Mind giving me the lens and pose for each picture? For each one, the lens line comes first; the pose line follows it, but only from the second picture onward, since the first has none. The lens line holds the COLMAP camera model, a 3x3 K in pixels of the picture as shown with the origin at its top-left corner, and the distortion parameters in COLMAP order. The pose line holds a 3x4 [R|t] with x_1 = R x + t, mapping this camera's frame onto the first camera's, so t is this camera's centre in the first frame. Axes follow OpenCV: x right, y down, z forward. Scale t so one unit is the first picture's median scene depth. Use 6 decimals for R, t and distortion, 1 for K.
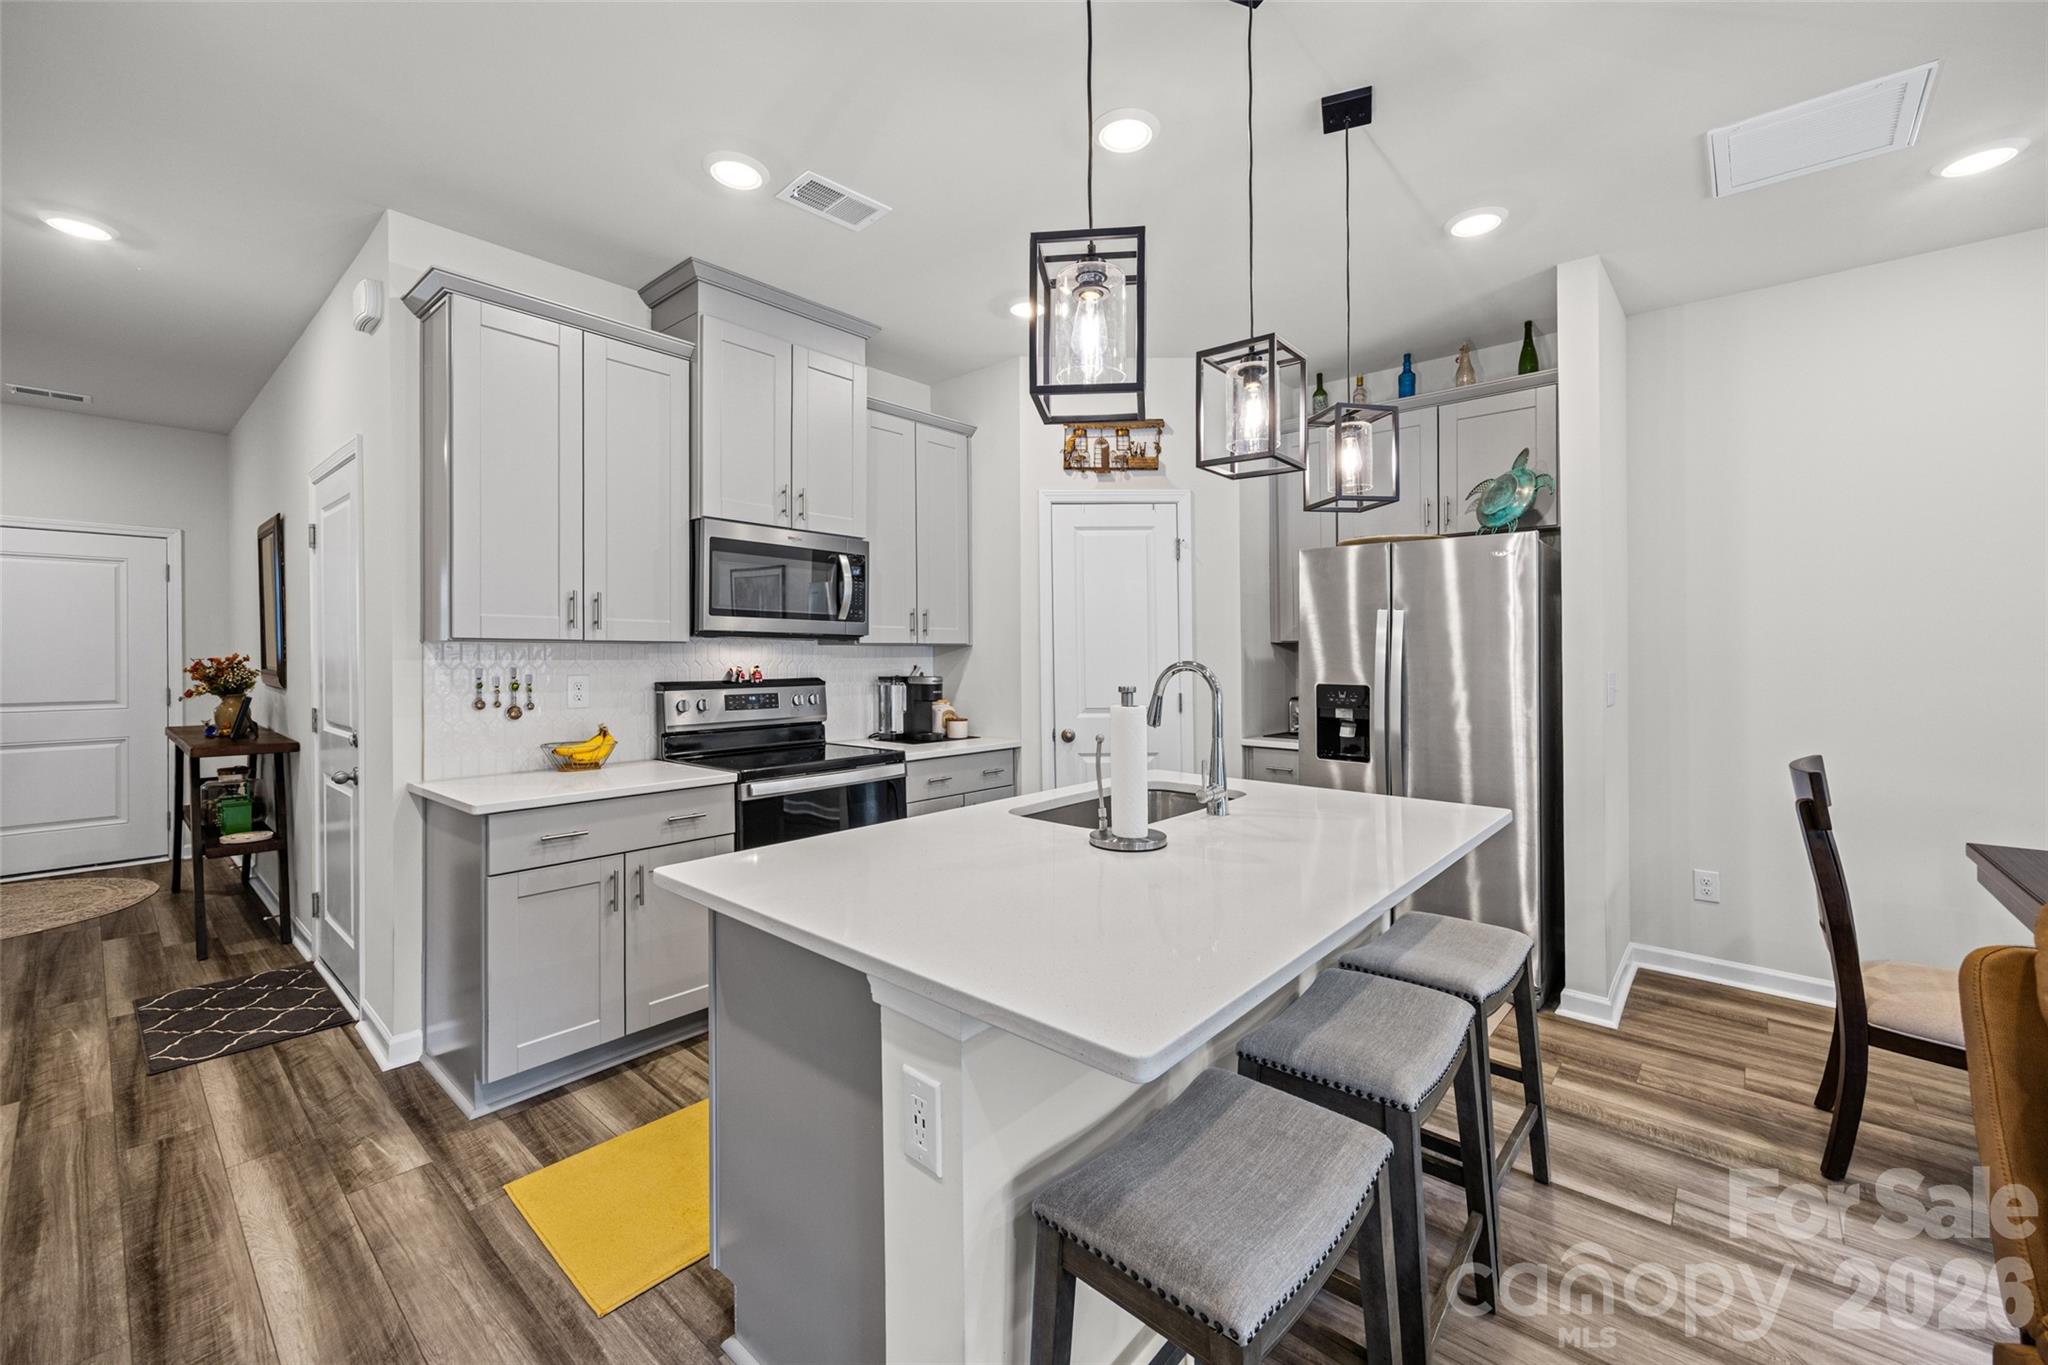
lens RADIAL K [[794.8, 0, 1057.2], [0, 794.8, 648.0], [0, 0, 1]] dist [-0.007247, 0.001309]
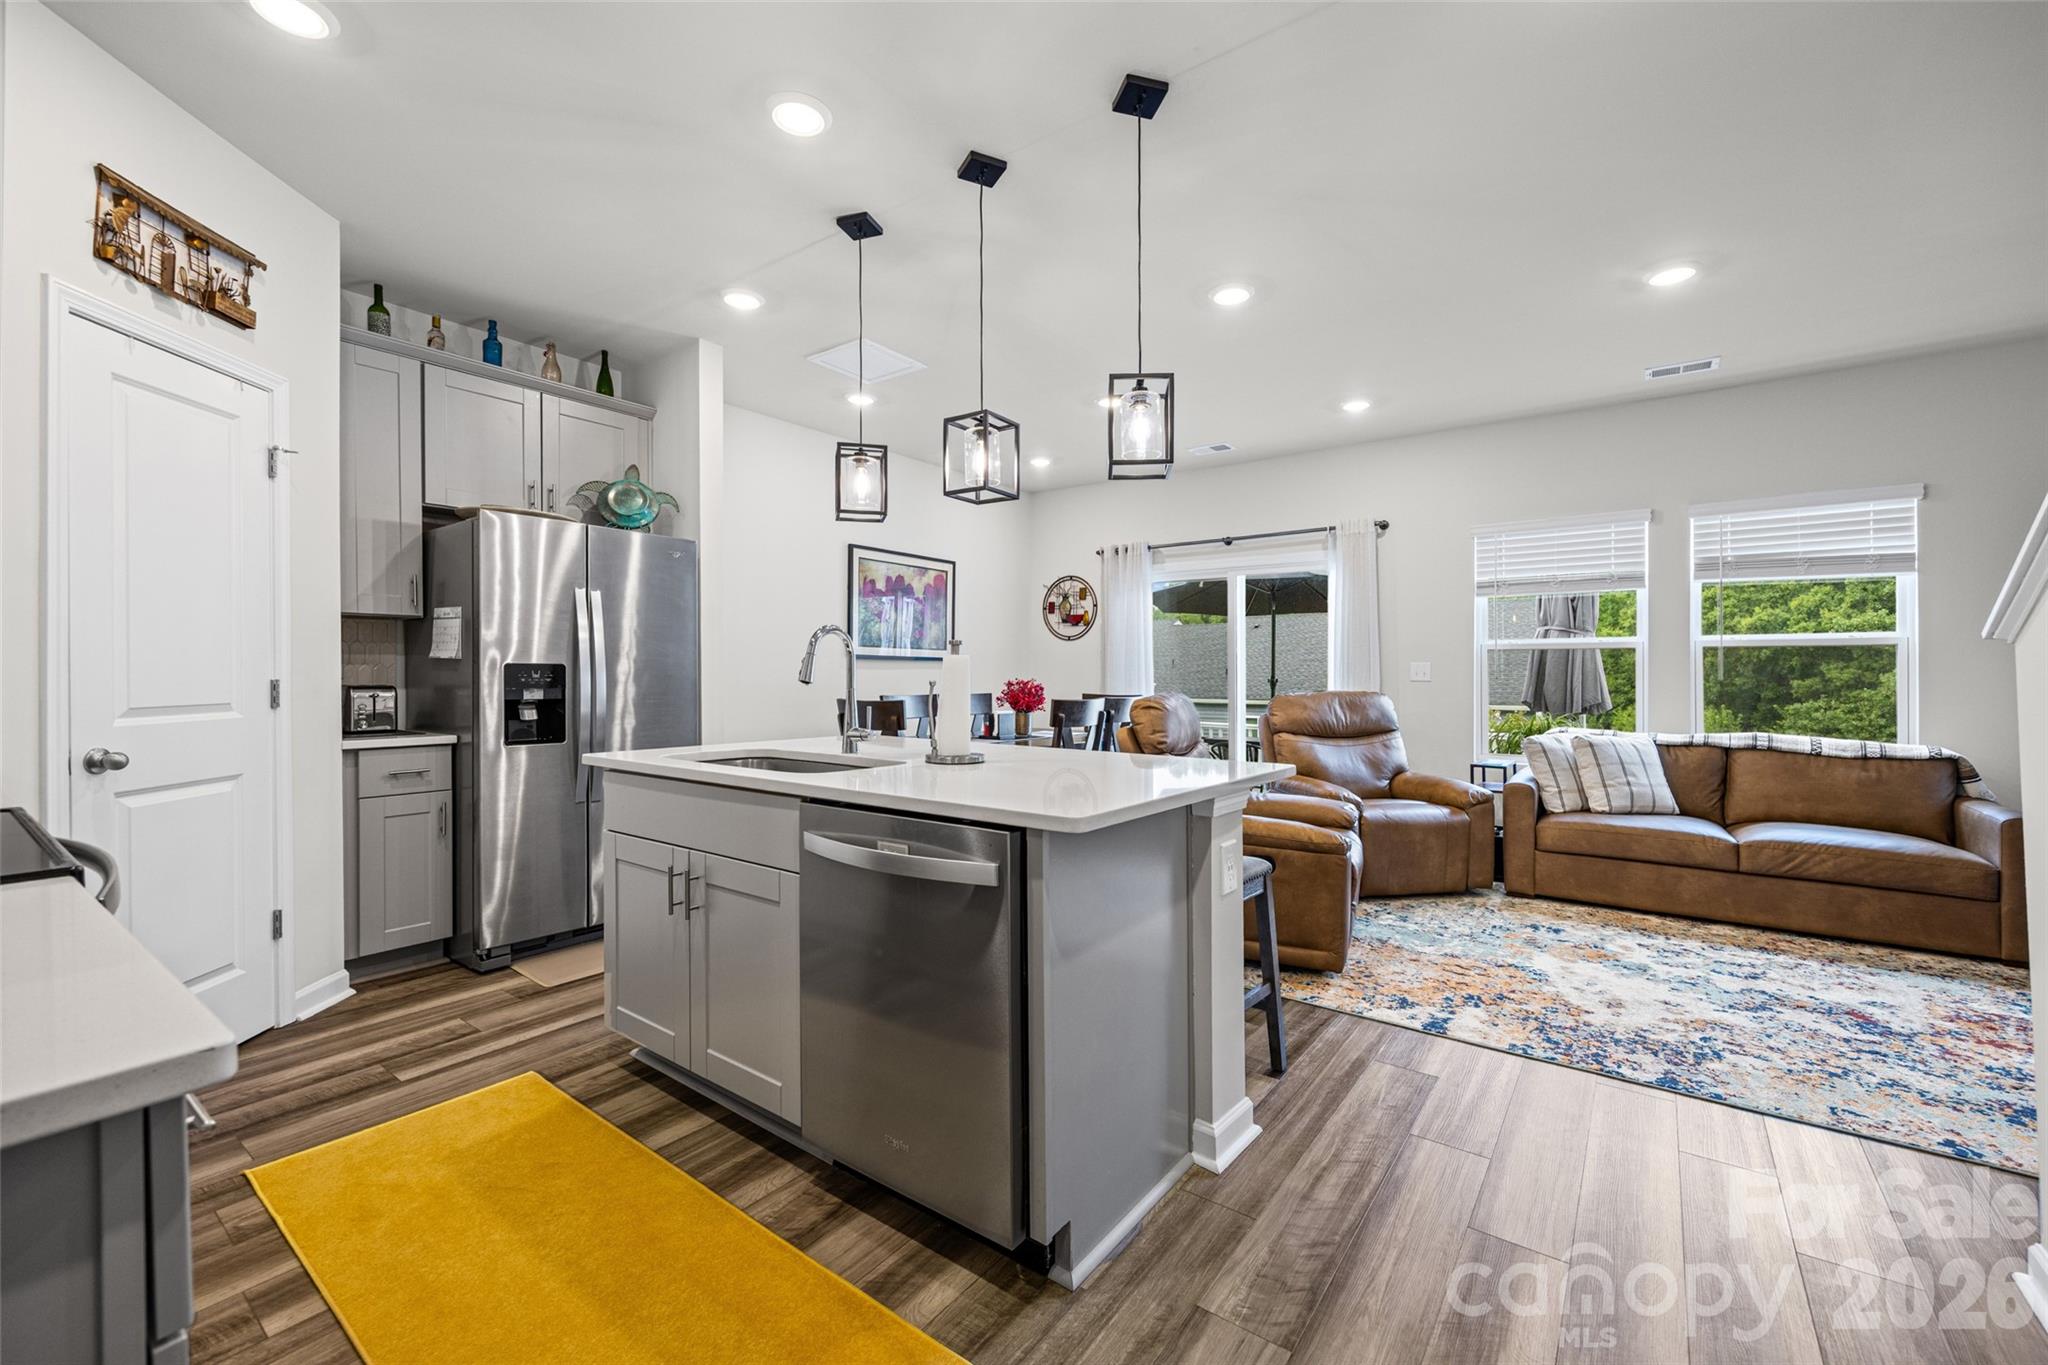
lens RADIAL K [[814.7, 0, 1026.9], [0, 814.7, 685.4], [0, 0, 1]] dist [-0.011937, 0.002793]
pose [[-0.077349, -0.016969, 0.996860, -0.656255], [-0.006345, 0.999843, 0.016528, 0.052538], [-0.996984, -0.005046, -0.077445, 0.486885]]
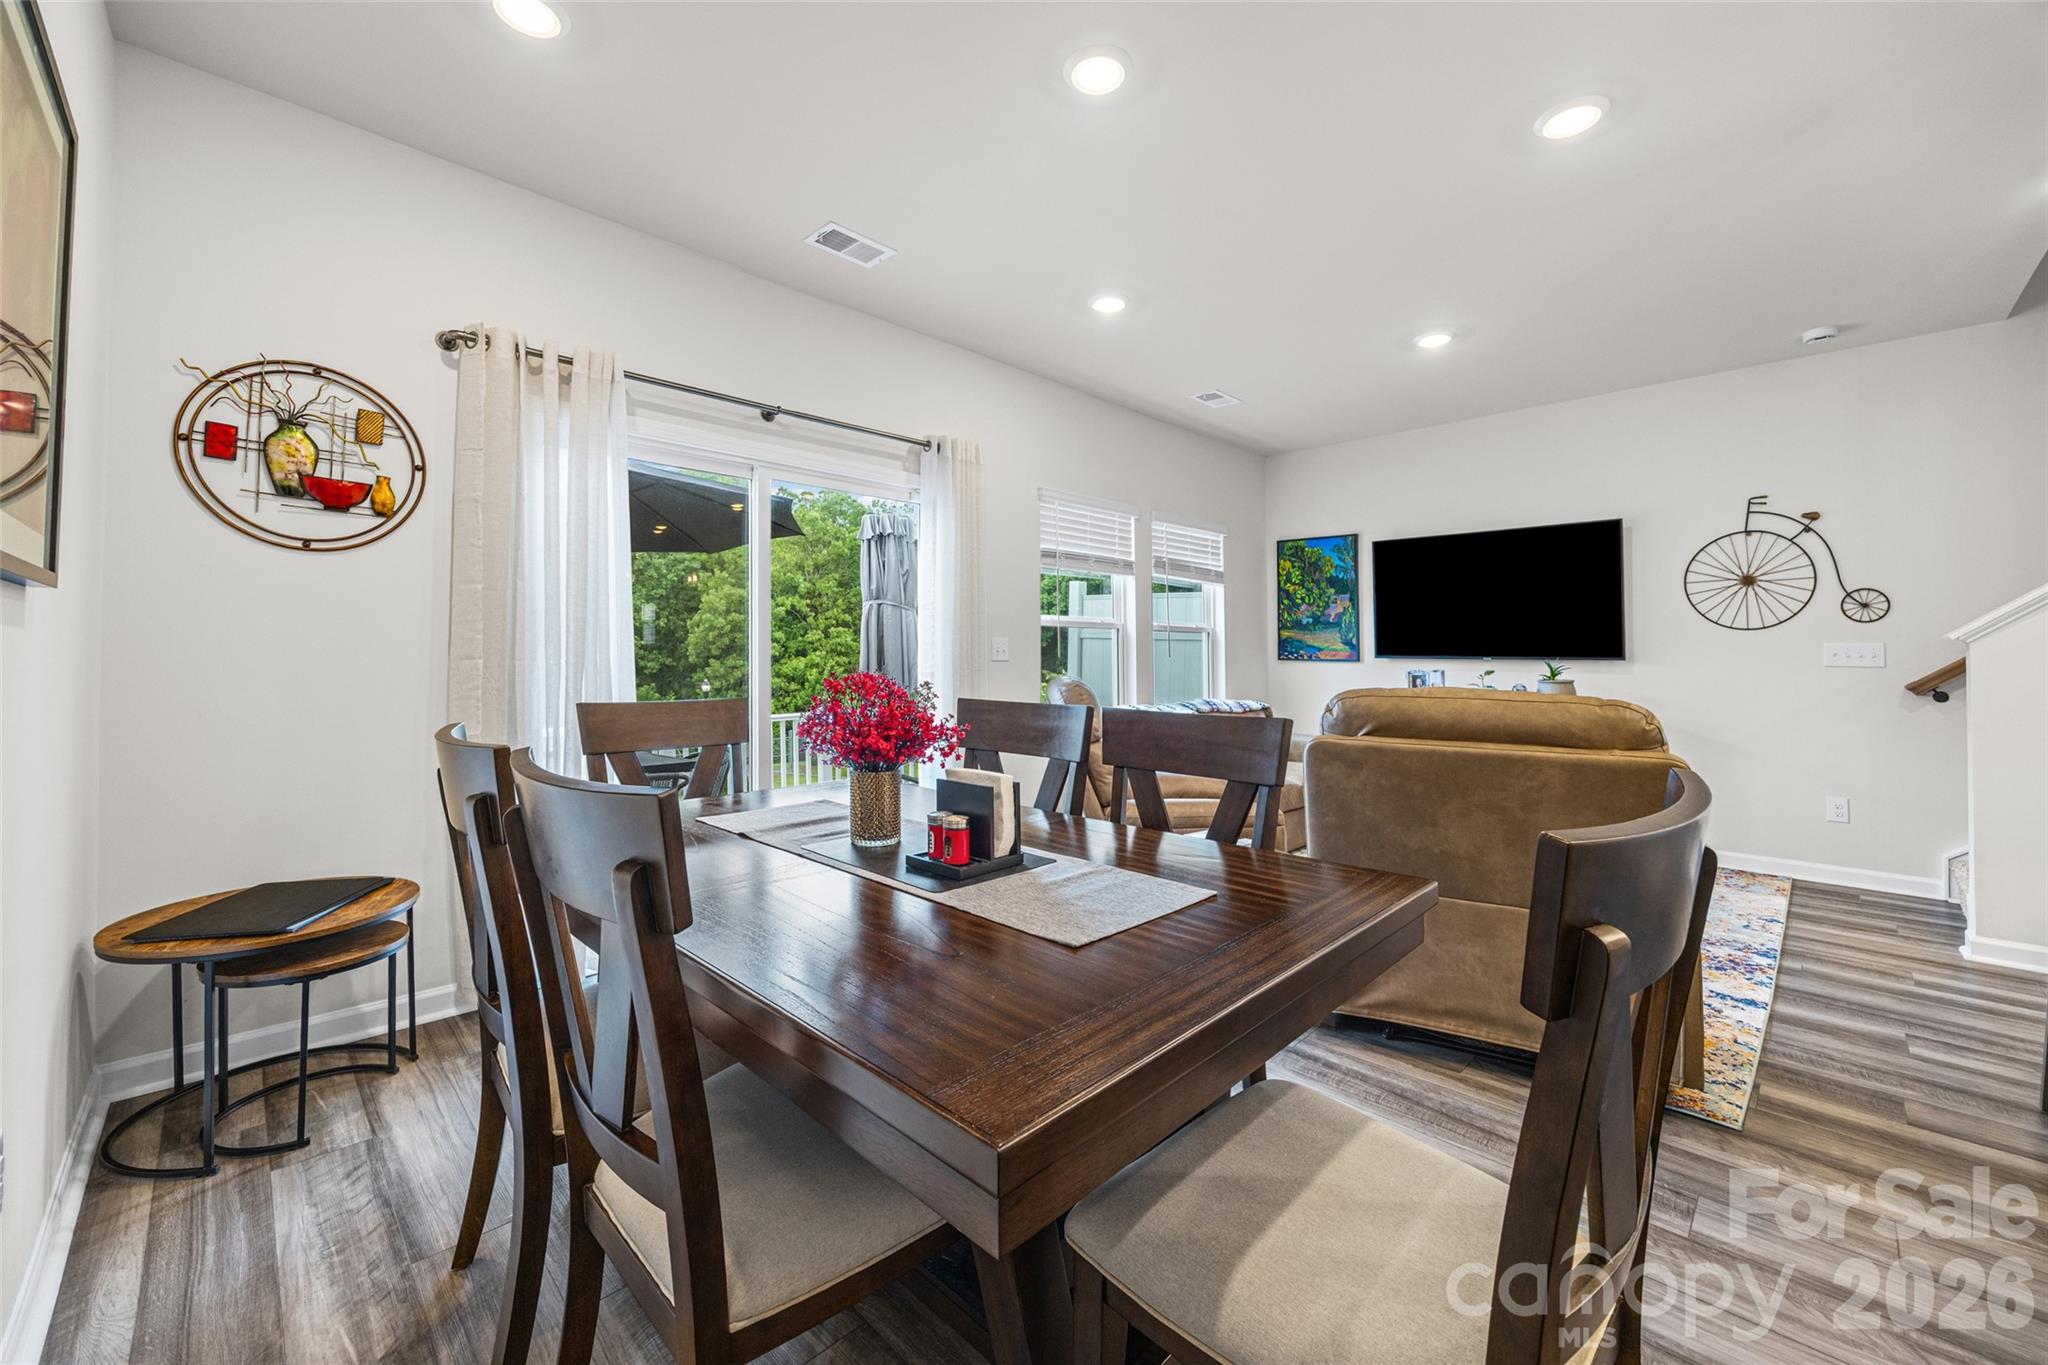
lens RADIAL K [[794.8, 0, 1036.9], [0, 794.8, 622.4], [0, 0, 1]] dist [-0.007247, 0.001309]
pose [[-0.998012, -0.006535, 0.062680, 0.753448], [-0.009090, 0.999136, -0.040564, 0.055007], [-0.062361, -0.041053, -0.997209, 0.863415]]
